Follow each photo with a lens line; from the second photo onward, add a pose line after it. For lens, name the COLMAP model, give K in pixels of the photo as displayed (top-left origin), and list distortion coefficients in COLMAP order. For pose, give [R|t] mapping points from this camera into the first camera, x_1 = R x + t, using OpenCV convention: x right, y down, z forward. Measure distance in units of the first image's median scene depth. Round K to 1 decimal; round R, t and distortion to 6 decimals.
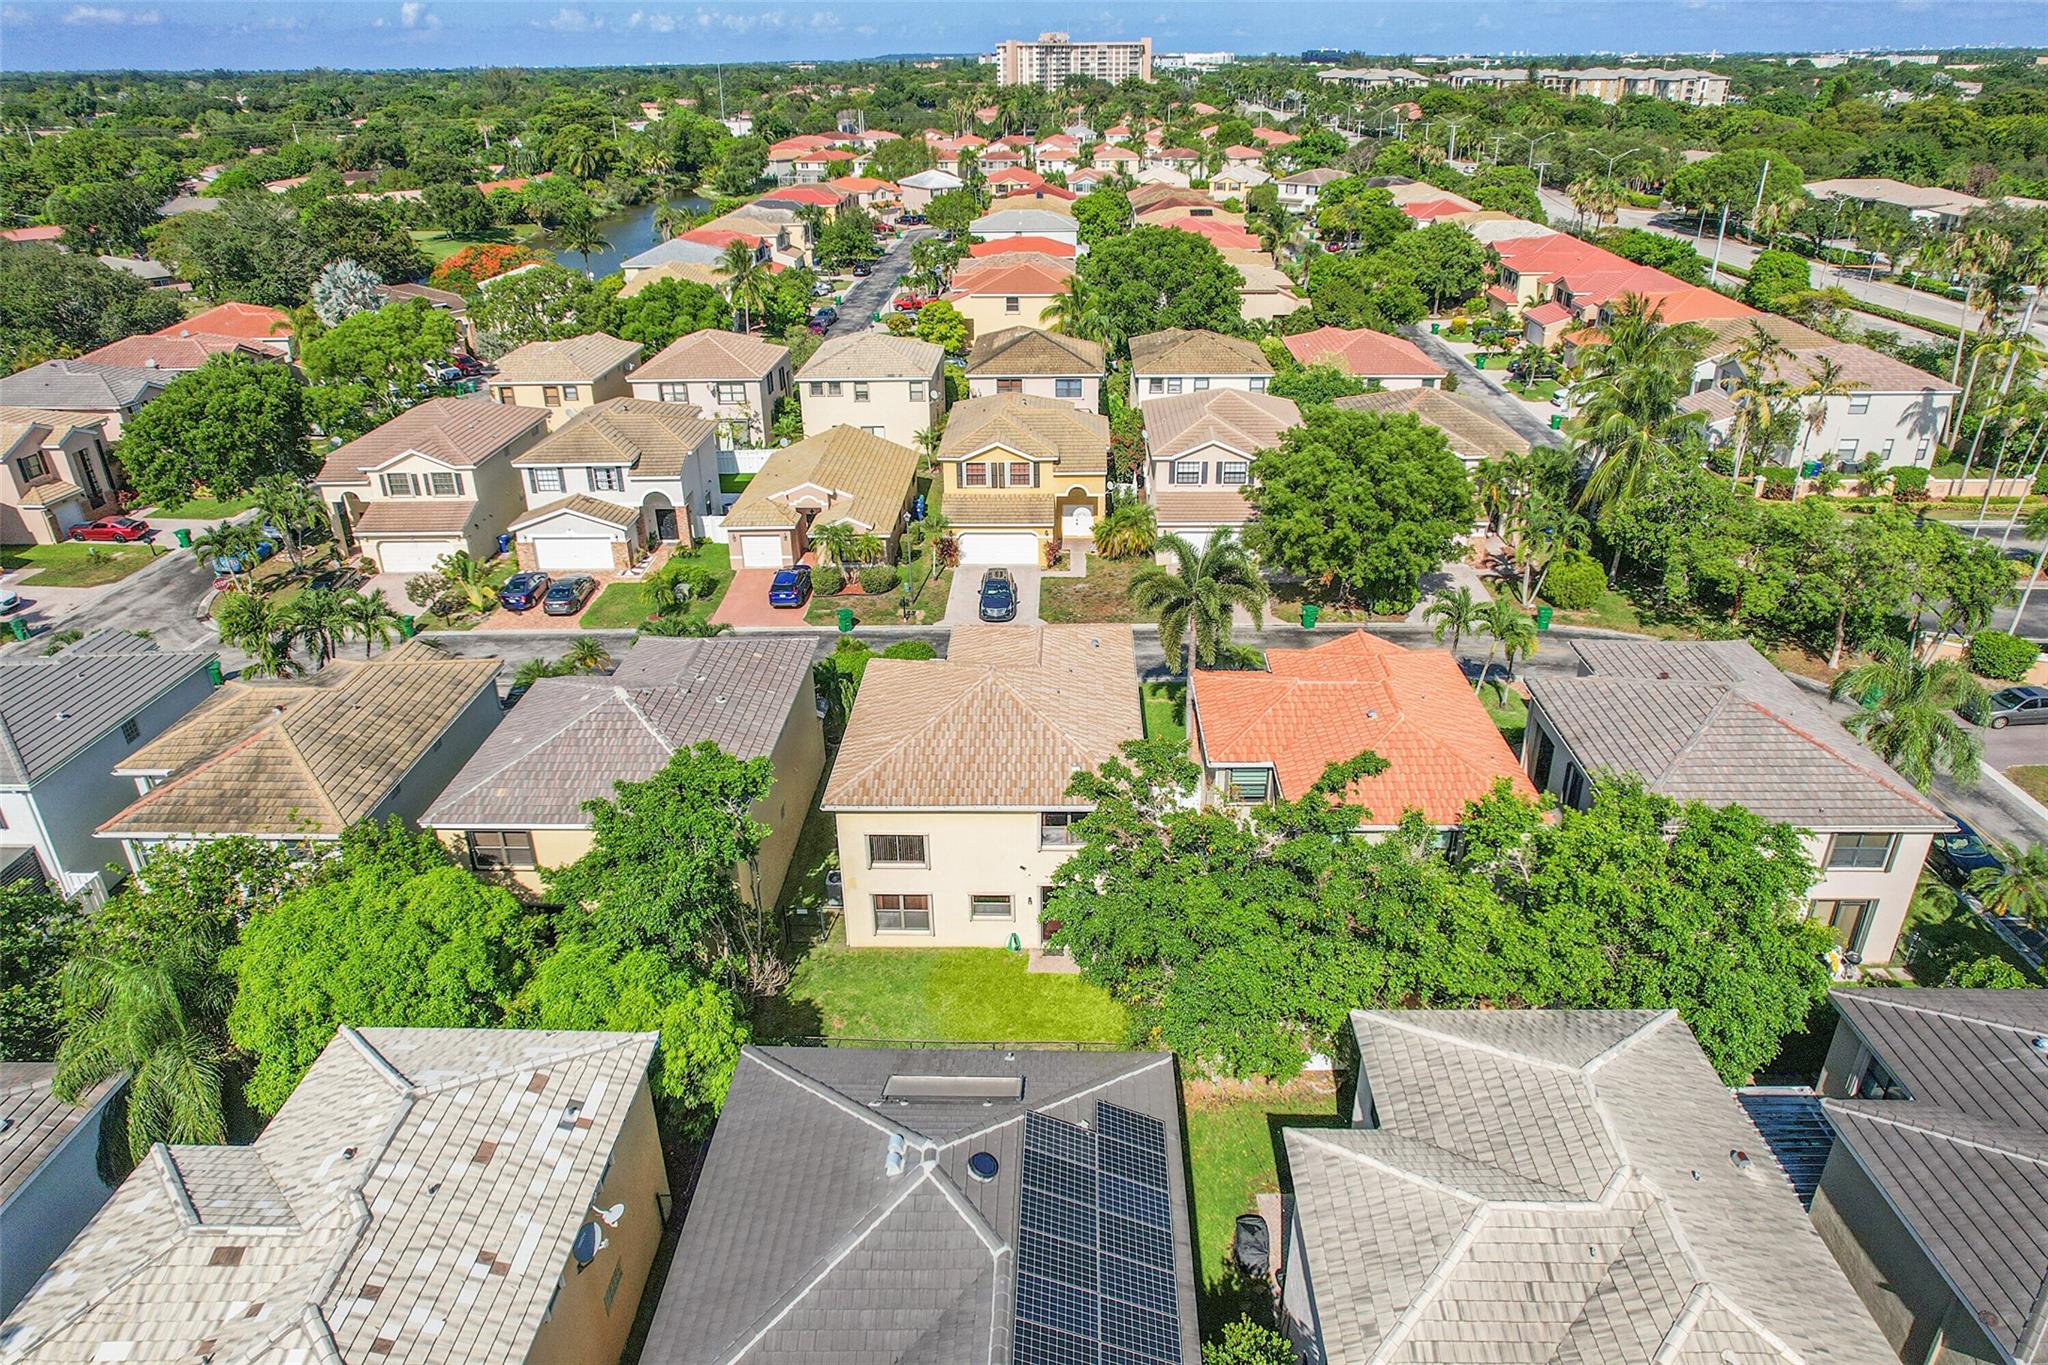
lens RADIAL K [[1306.6, 0, 1032.9], [0, 1306.6, 678.5], [0, 0, 1]] dist [-0.070128, 0.063328]
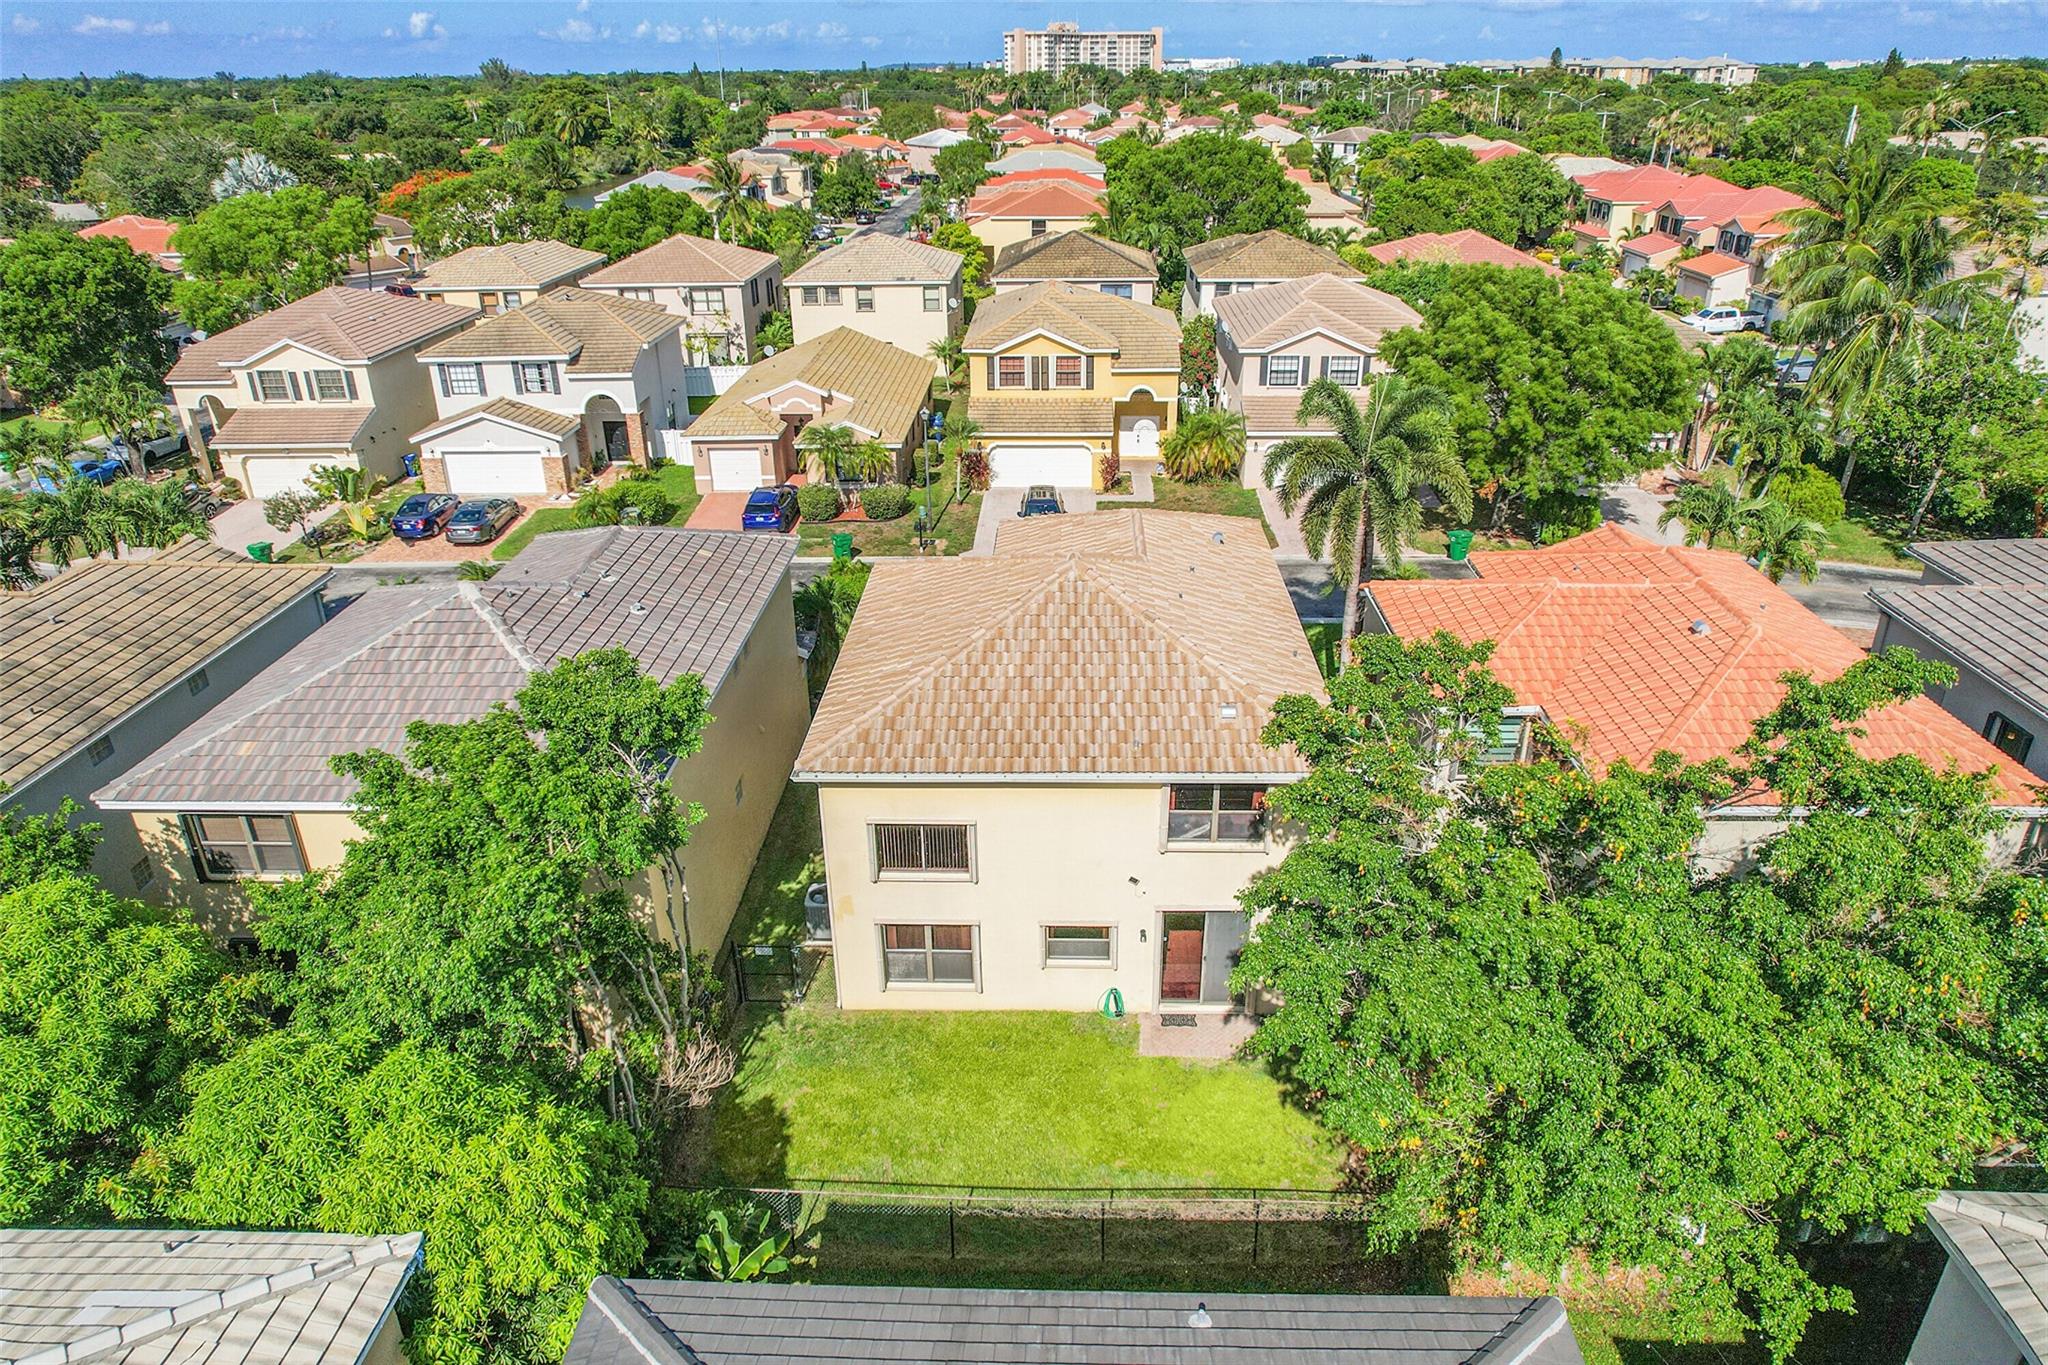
lens RADIAL K [[1306.6, 0, 1032.9], [0, 1306.6, 678.5], [0, 0, 1]] dist [-0.070128, 0.063328]
pose [[0.999996, 0.002279, -0.001814, -0.029087], [-0.002292, 0.999971, -0.007221, 0.031841], [0.001797, 0.007225, 0.999972, 0.224001]]
